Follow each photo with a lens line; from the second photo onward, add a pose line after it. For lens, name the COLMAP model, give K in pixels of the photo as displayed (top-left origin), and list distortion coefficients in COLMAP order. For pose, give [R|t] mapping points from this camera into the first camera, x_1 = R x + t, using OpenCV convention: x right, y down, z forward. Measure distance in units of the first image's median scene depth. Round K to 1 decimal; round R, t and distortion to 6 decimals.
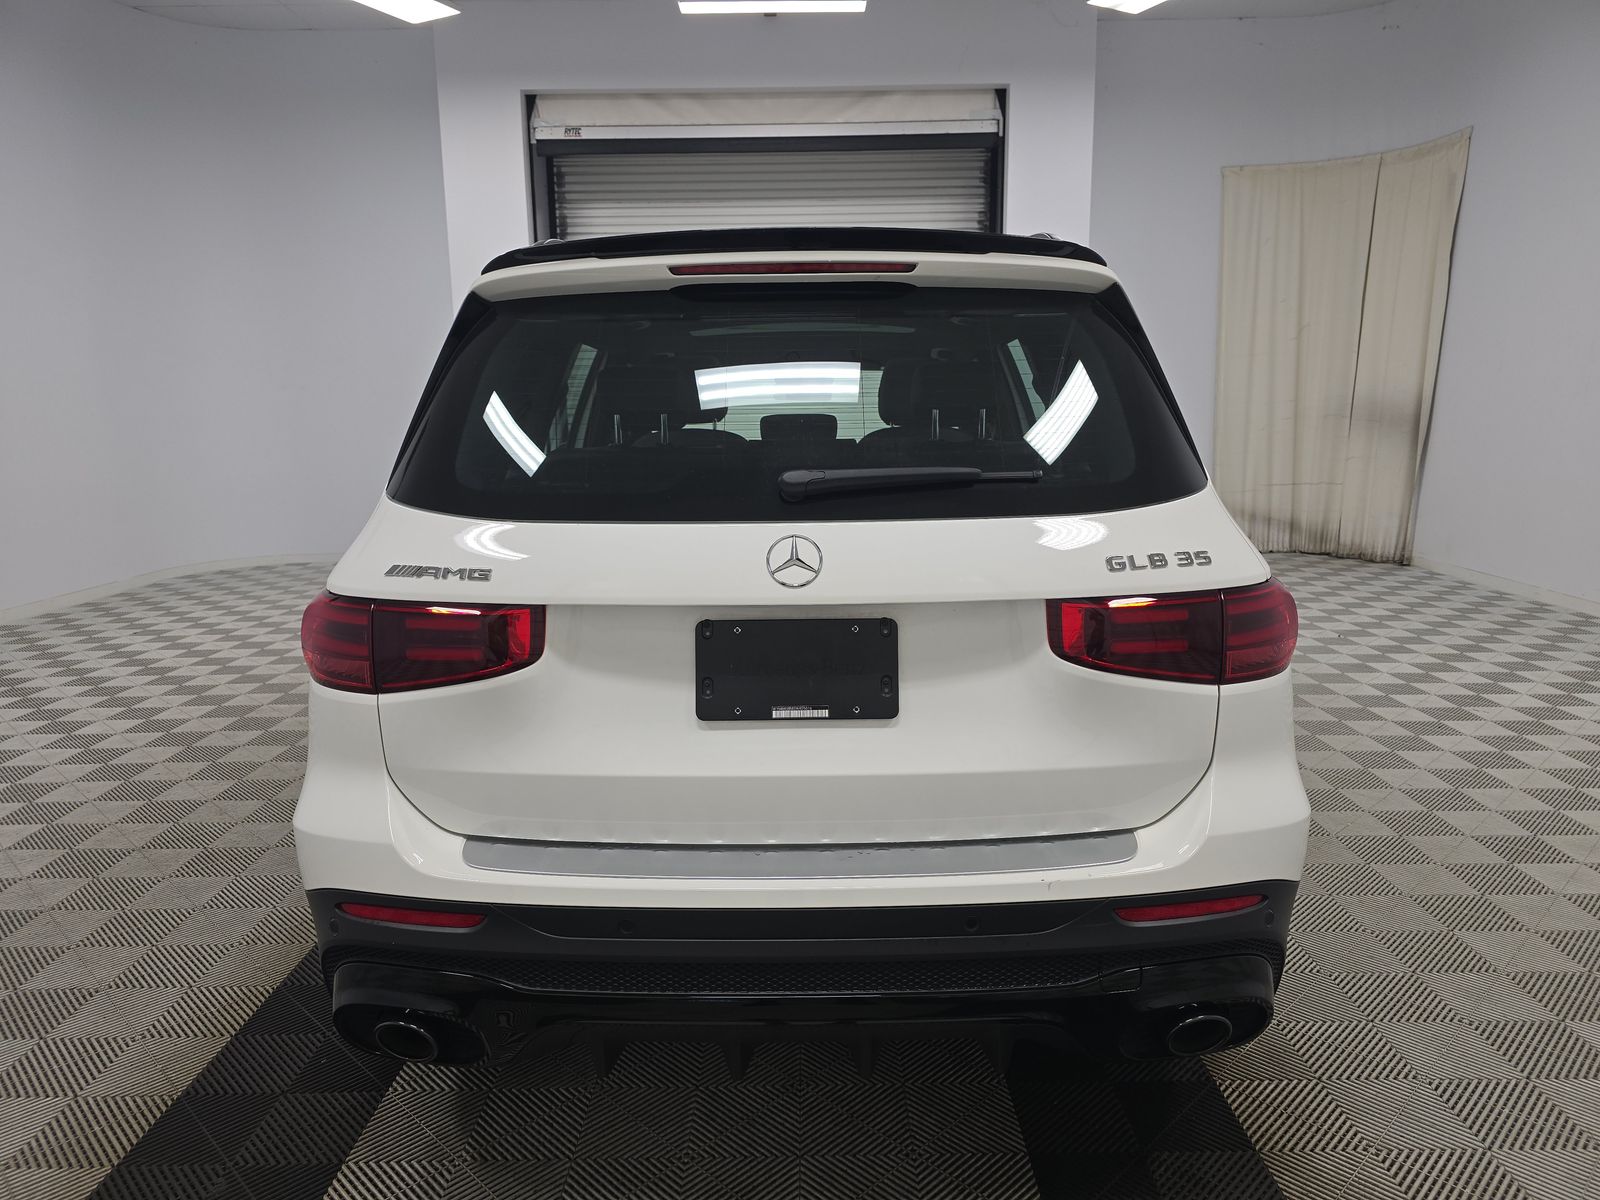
lens RADIAL K [[1071.4, 0, 797.4], [0, 1071.4, 605.6], [0, 0, 1]] dist [0.055647, -0.038361]
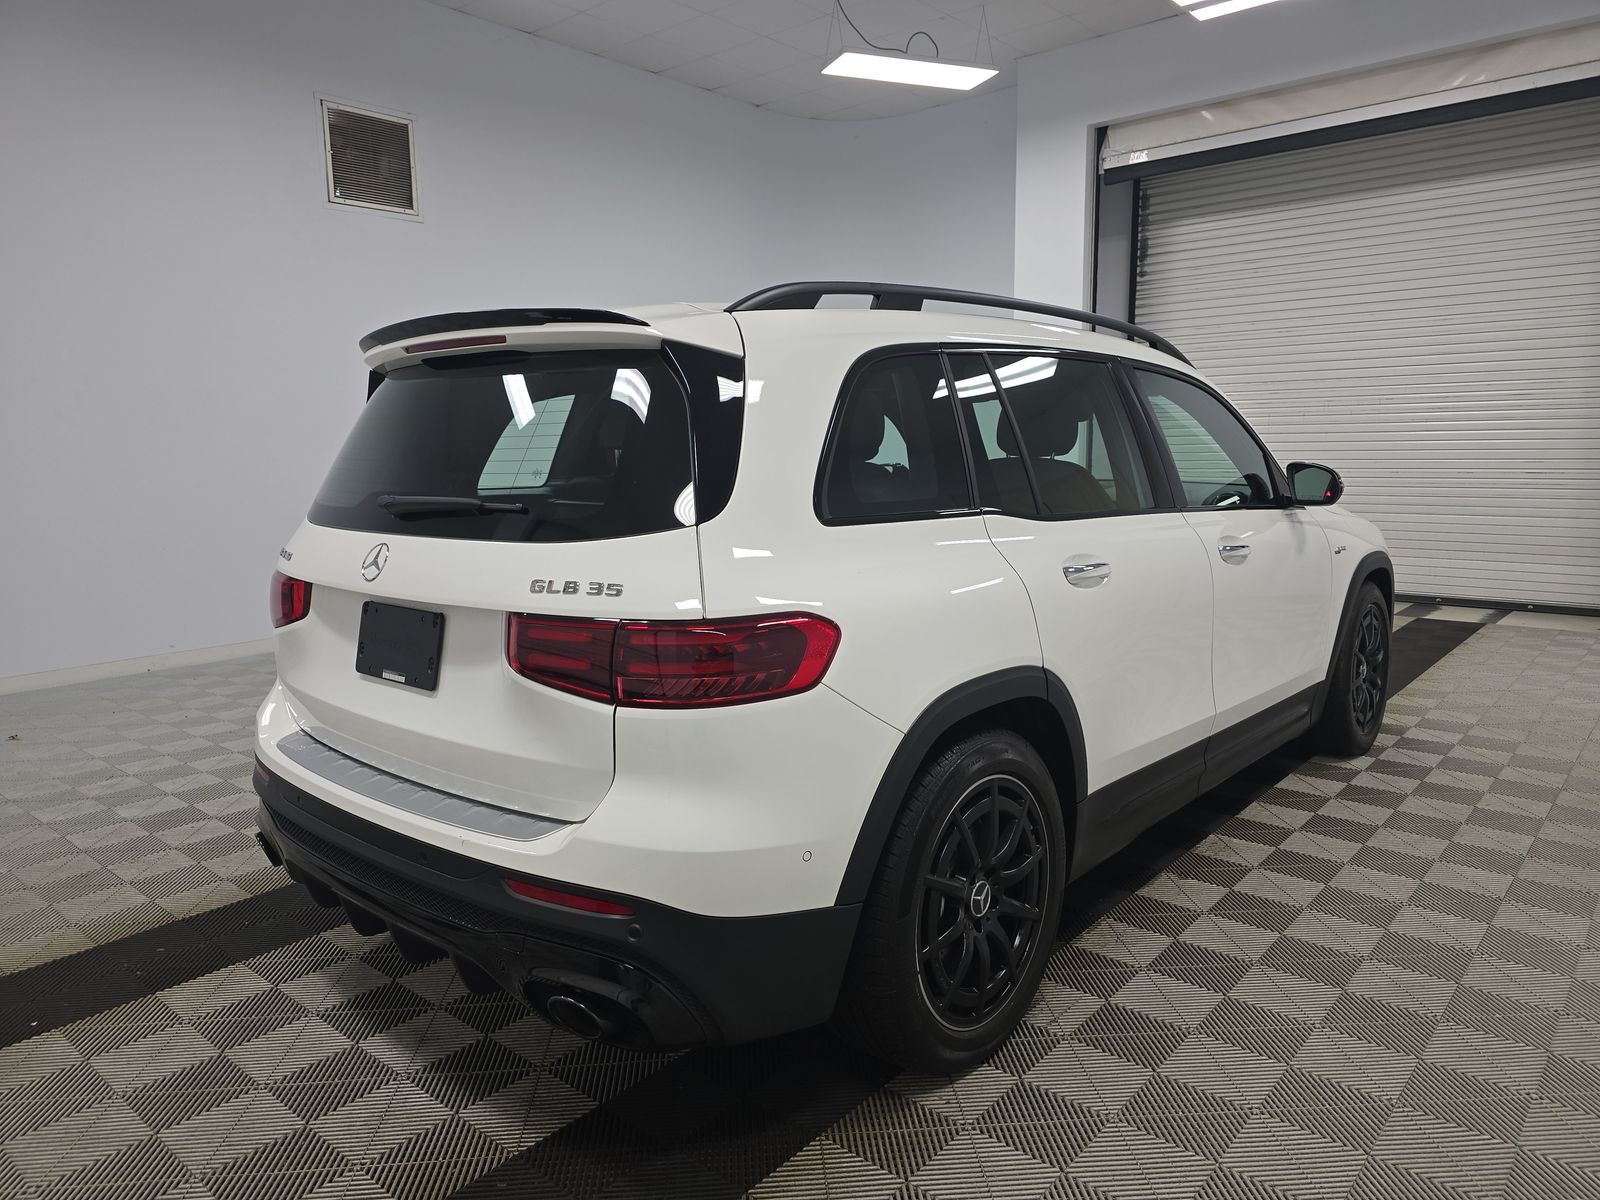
lens RADIAL K [[1071.4, 0, 797.4], [0, 1071.4, 605.6], [0, 0, 1]] dist [0.055647, -0.038361]
pose [[0.768506, 0.100753, -0.631861, 1.186810], [-0.111121, 0.993534, 0.023272, -0.072634], [0.630120, 0.052328, 0.774733, 0.258840]]
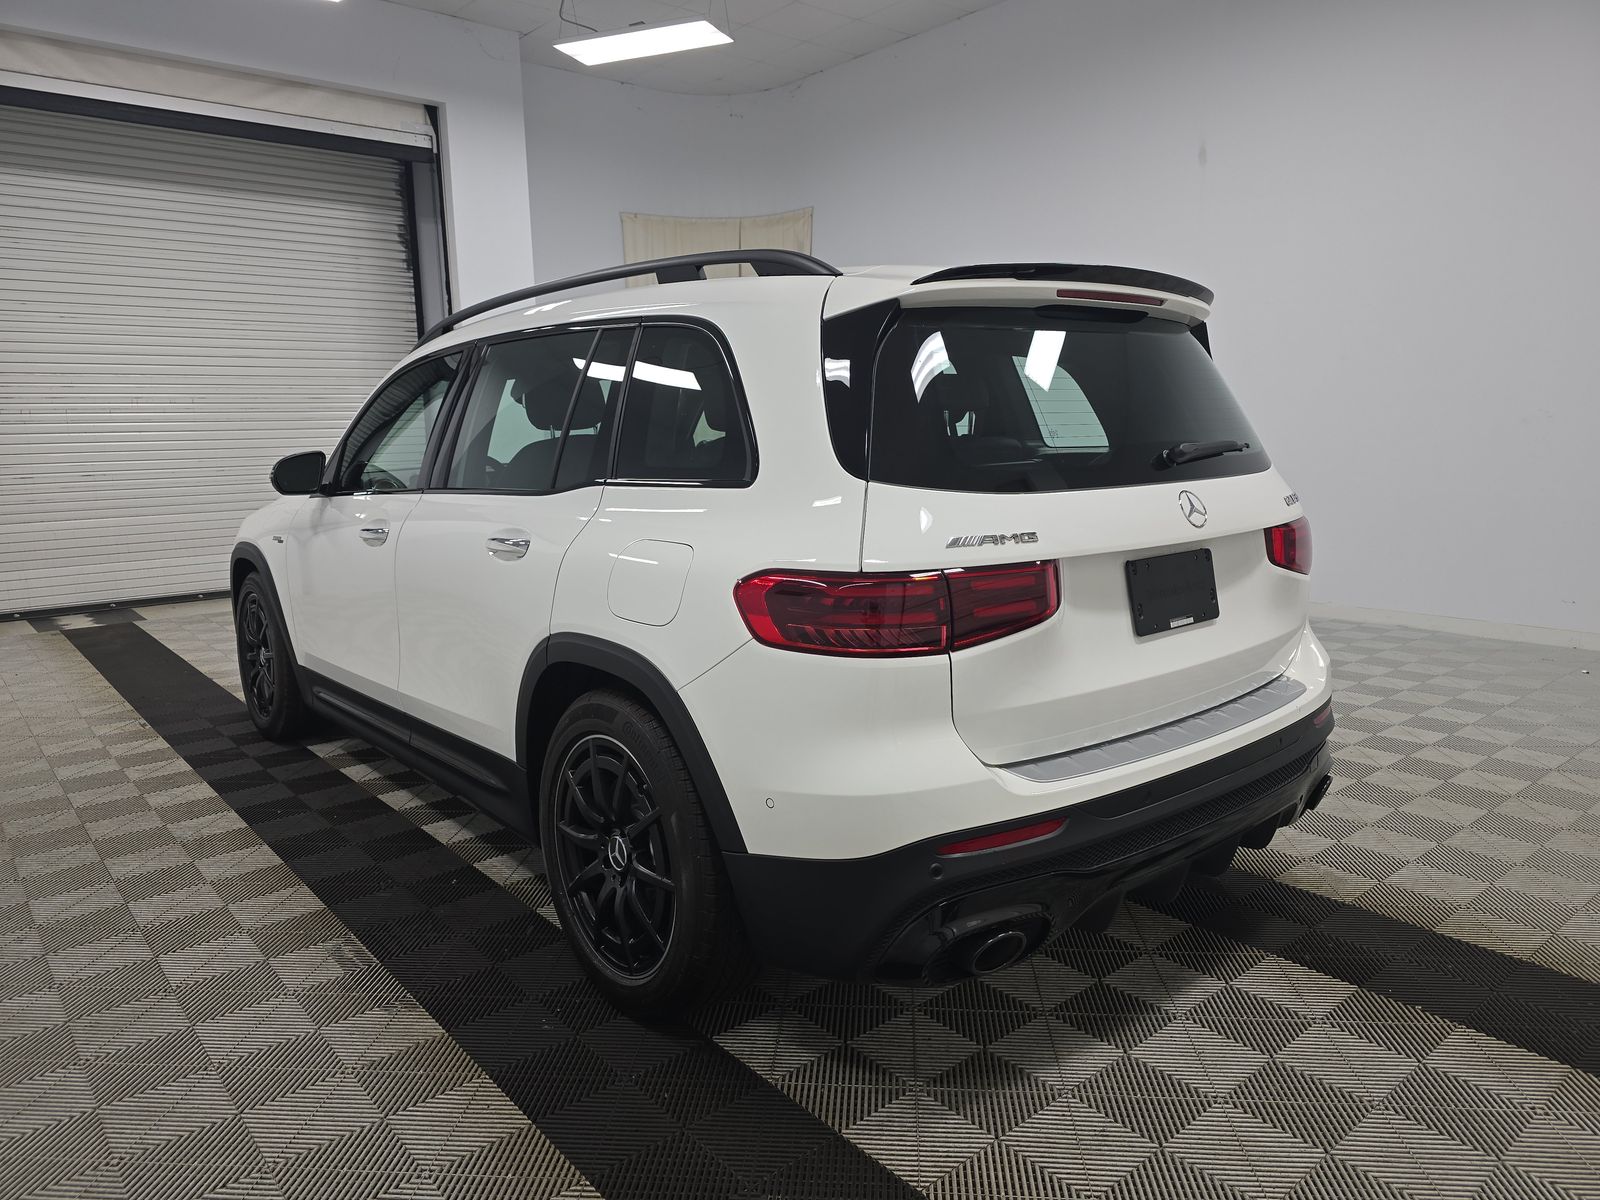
lens RADIAL K [[1071.4, 0, 797.4], [0, 1071.4, 605.6], [0, 0, 1]] dist [0.055647, -0.038361]
pose [[0.771672, -0.112431, 0.626004, -1.192237], [0.126049, 0.991763, 0.022743, -0.012955], [-0.623405, 0.061357, 0.779488, 0.222872]]
